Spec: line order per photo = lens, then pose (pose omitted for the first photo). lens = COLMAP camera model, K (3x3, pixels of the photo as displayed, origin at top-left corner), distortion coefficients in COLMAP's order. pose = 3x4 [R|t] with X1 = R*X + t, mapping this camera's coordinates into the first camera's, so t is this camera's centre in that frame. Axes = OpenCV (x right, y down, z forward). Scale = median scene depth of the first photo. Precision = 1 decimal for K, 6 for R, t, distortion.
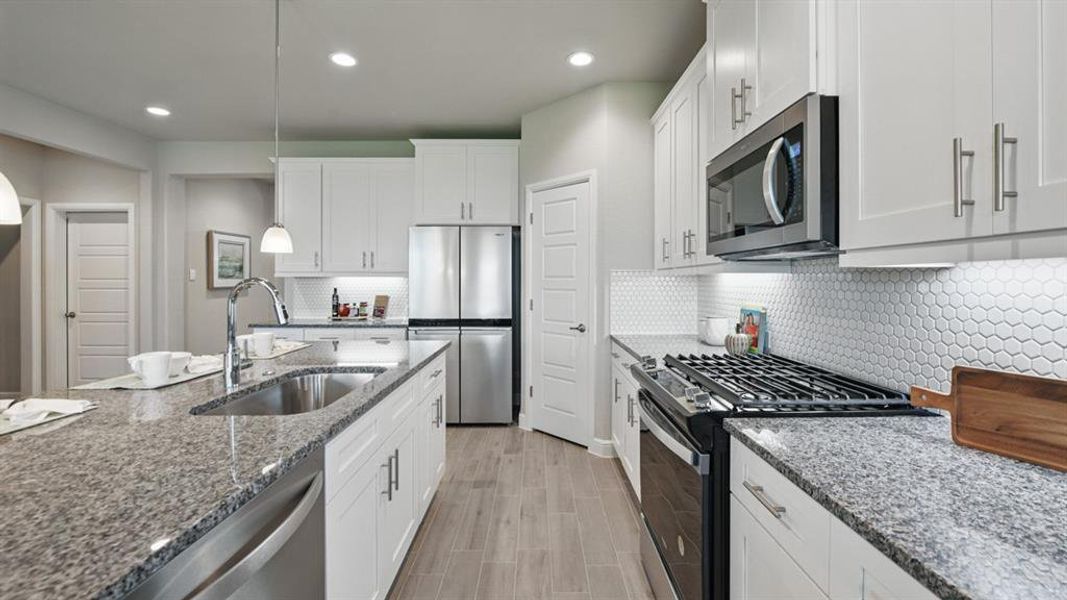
lens RADIAL K [[428.7, 0, 551.3], [0, 428.7, 281.7], [0, 0, 1]] dist [-0.000925, -0.000811]
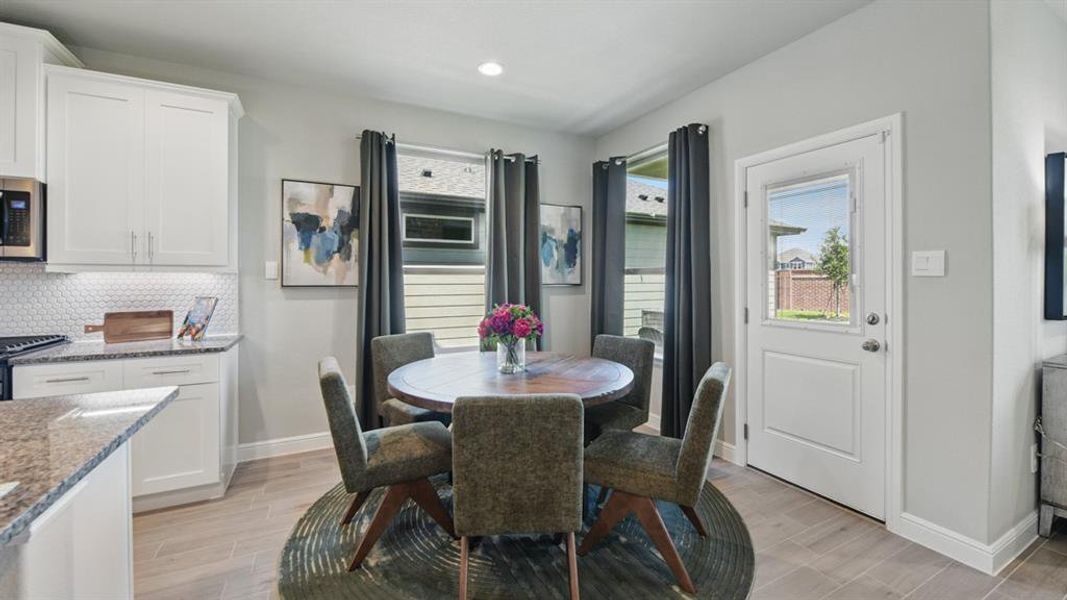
lens RADIAL K [[428.7, 0, 537.9], [0, 428.7, 280.4], [0, 0, 1]] dist [-0.000925, -0.000811]
pose [[-0.436316, 0.002284, 0.899791, -1.891041], [0.002261, 0.999996, -0.001441, 0.013709], [-0.899791, 0.001406, -0.436319, -0.148130]]
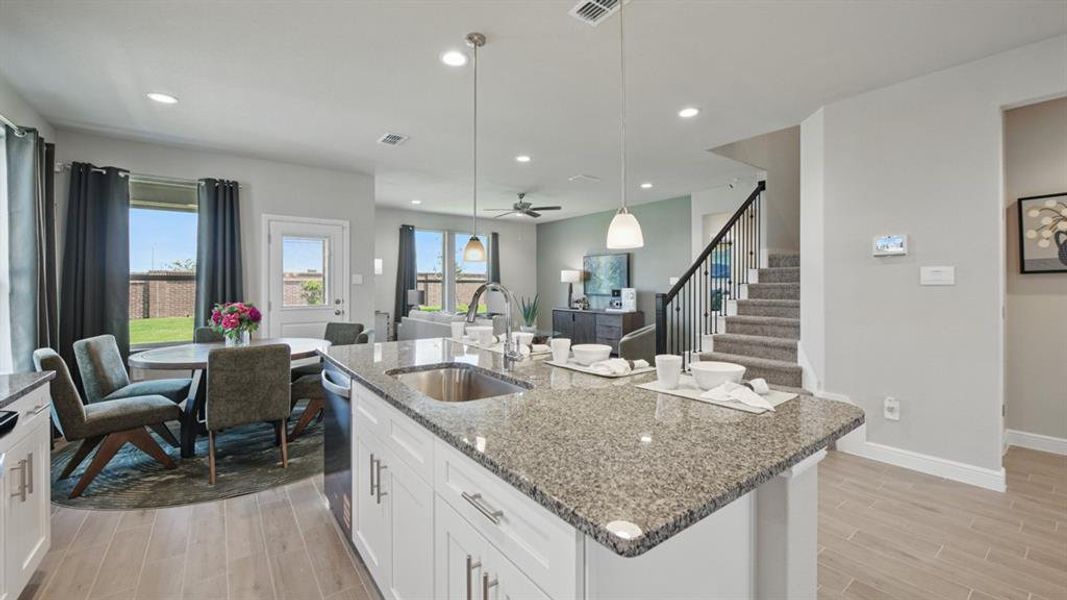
lens RADIAL K [[428.7, 0, 536.6], [0, 428.7, 282.7], [0, 0, 1]] dist [-0.000925, -0.000811]
pose [[-0.816680, 0.000444, -0.577091, -0.105297], [0.002957, 0.999990, -0.003415, 0.005269], [0.577083, -0.004496, -0.816673, 2.414982]]
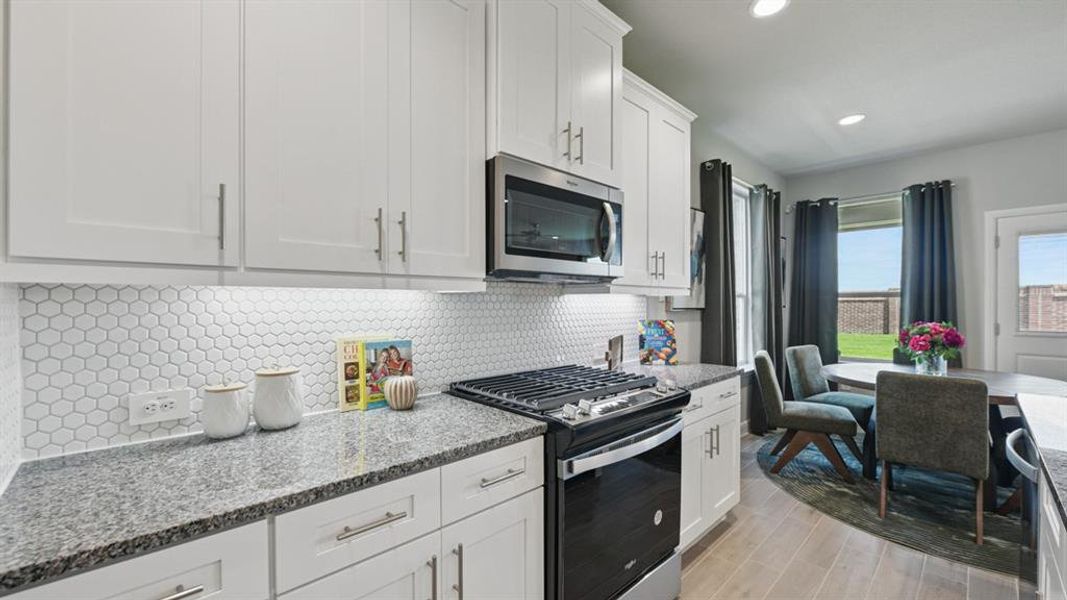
lens RADIAL K [[428.7, 0, 540.6], [0, 428.7, 304.8], [0, 0, 1]] dist [-0.000925, -0.000811]
pose [[-0.683363, 0.000028, 0.730078, -0.368680], [0.002977, 0.999992, 0.002748, 0.008092], [-0.730072, 0.004051, -0.683358, 2.233769]]
